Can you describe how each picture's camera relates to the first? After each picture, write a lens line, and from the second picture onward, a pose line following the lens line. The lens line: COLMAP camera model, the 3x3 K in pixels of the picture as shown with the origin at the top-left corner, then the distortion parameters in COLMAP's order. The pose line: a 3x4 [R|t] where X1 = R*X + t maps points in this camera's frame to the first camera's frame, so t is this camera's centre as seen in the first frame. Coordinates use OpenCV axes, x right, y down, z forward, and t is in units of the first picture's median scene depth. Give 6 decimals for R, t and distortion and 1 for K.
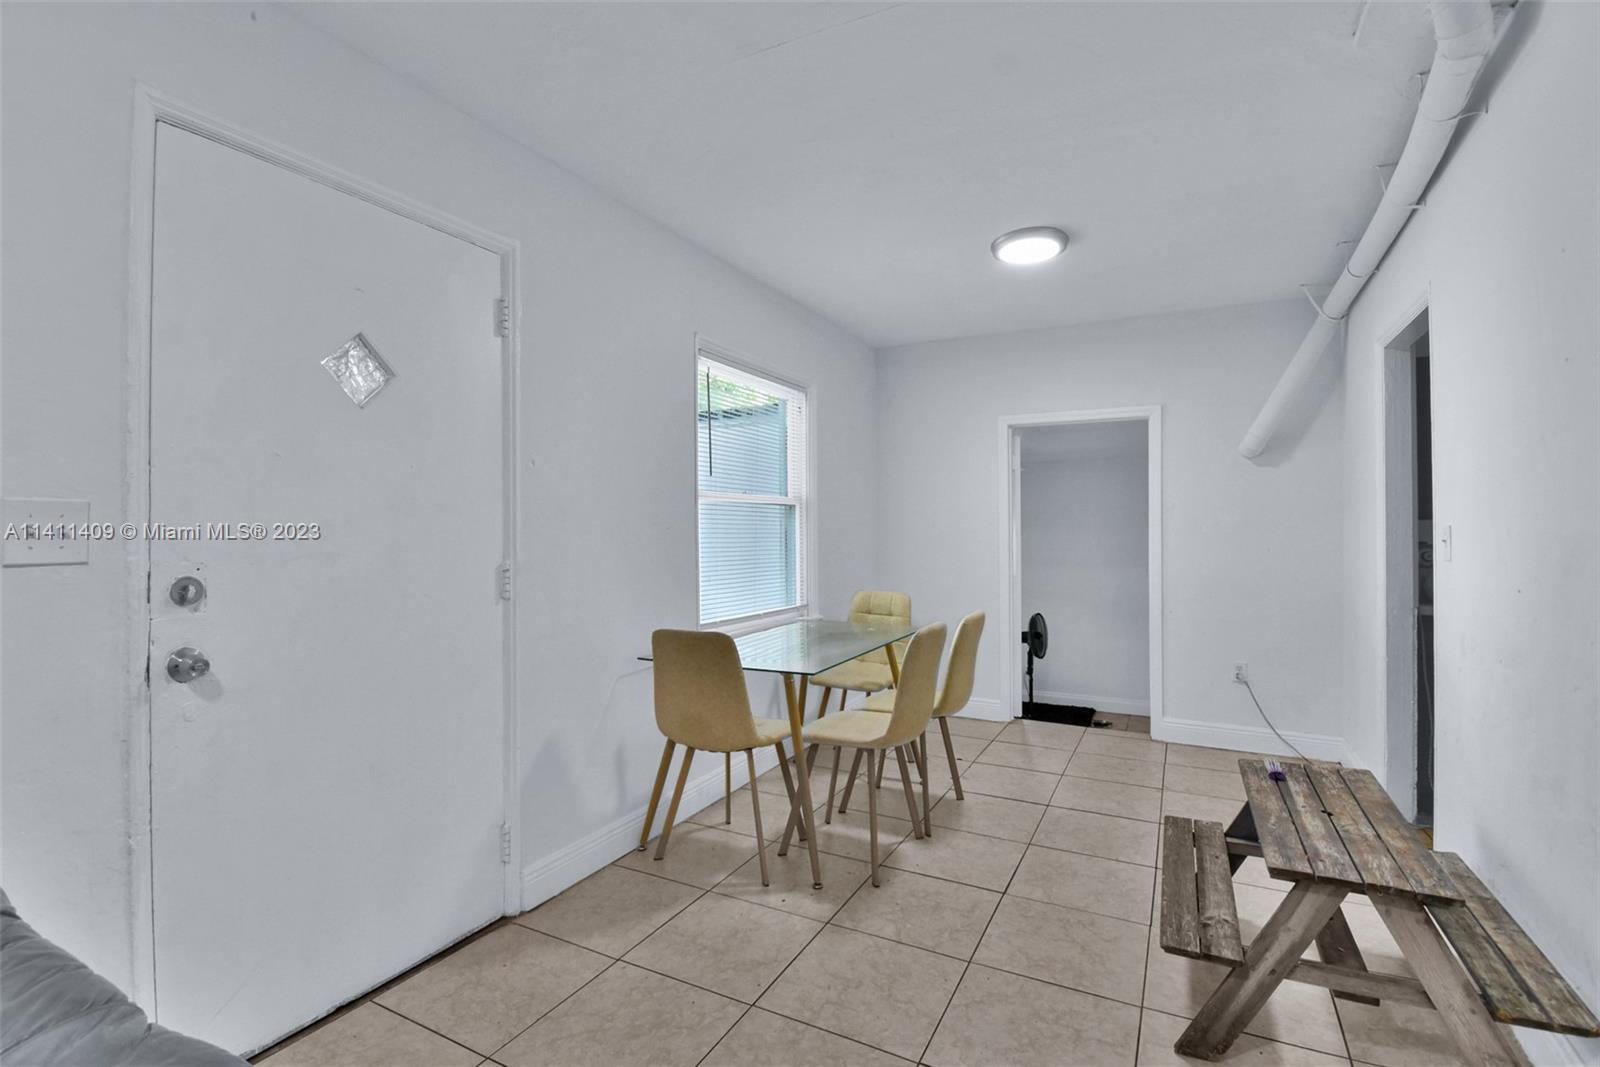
lens RADIAL K [[742.7, 0, 814.4], [0, 742.7, 544.5], [0, 0, 1]] dist [0.033447, -0.022782]
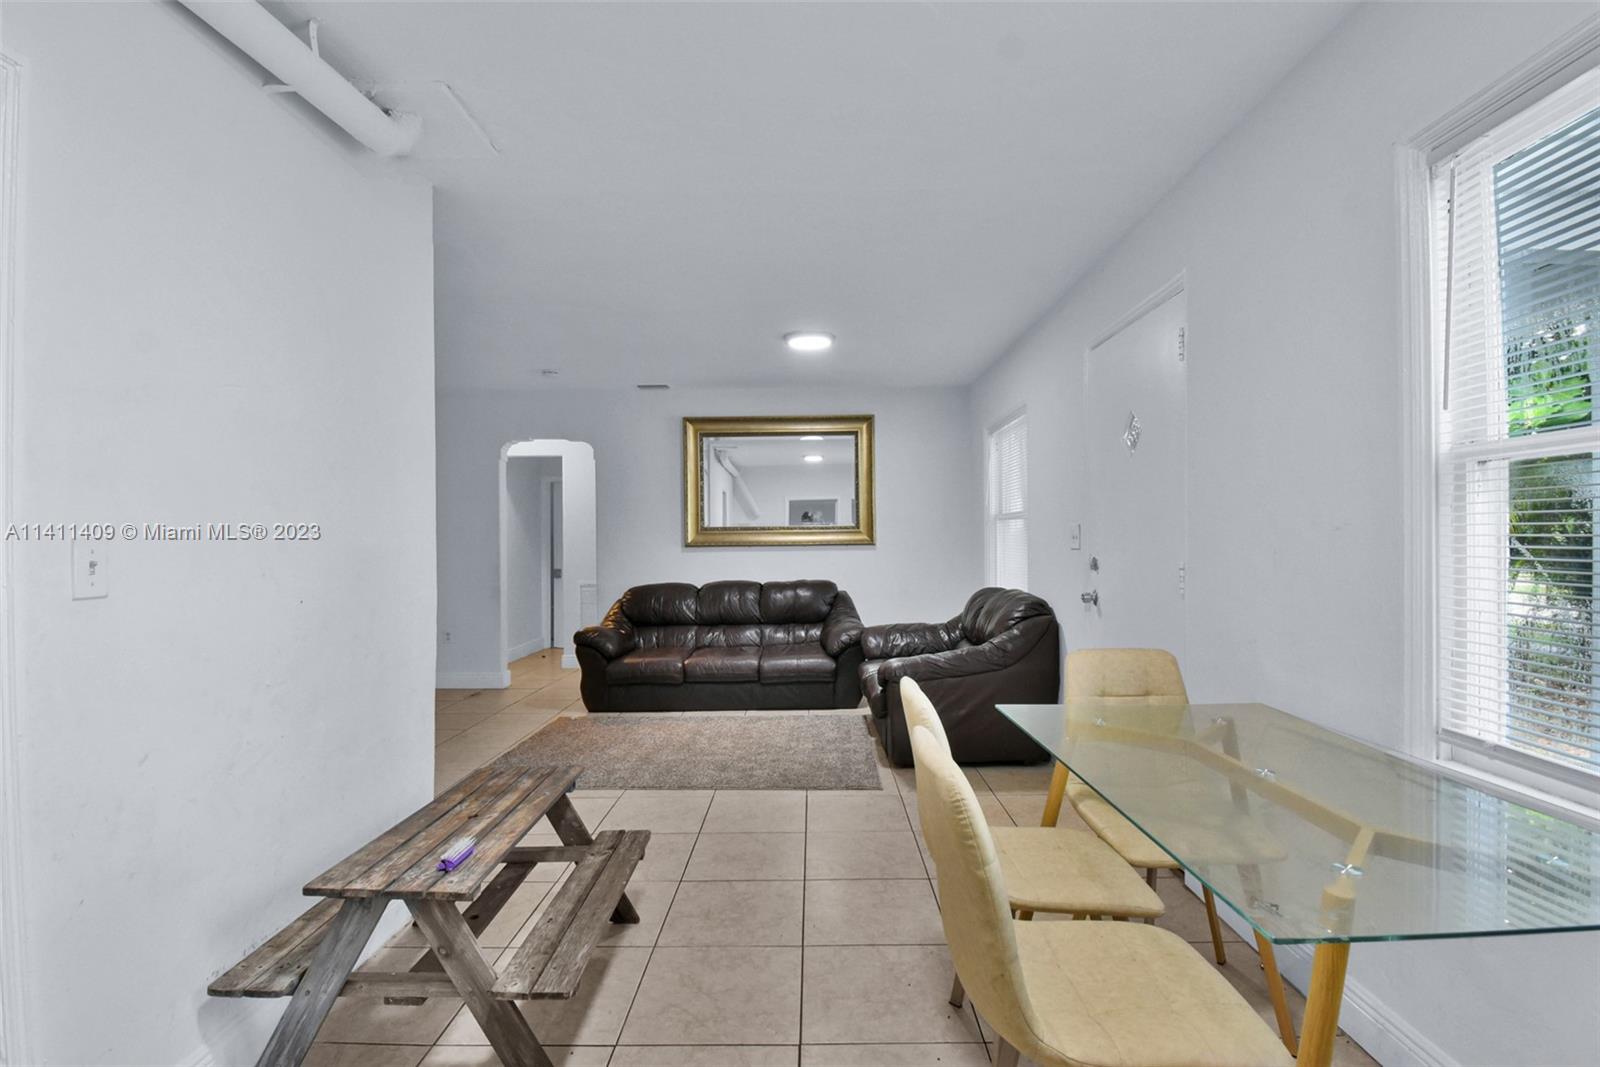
lens RADIAL K [[742.7, 0, 814.4], [0, 742.7, 544.5], [0, 0, 1]] dist [0.033447, -0.022782]
pose [[-0.890666, 0.013987, -0.454442, 0.719416], [0.004734, 0.999758, 0.021492, -0.034250], [0.454633, 0.016991, -0.890517, 2.095305]]
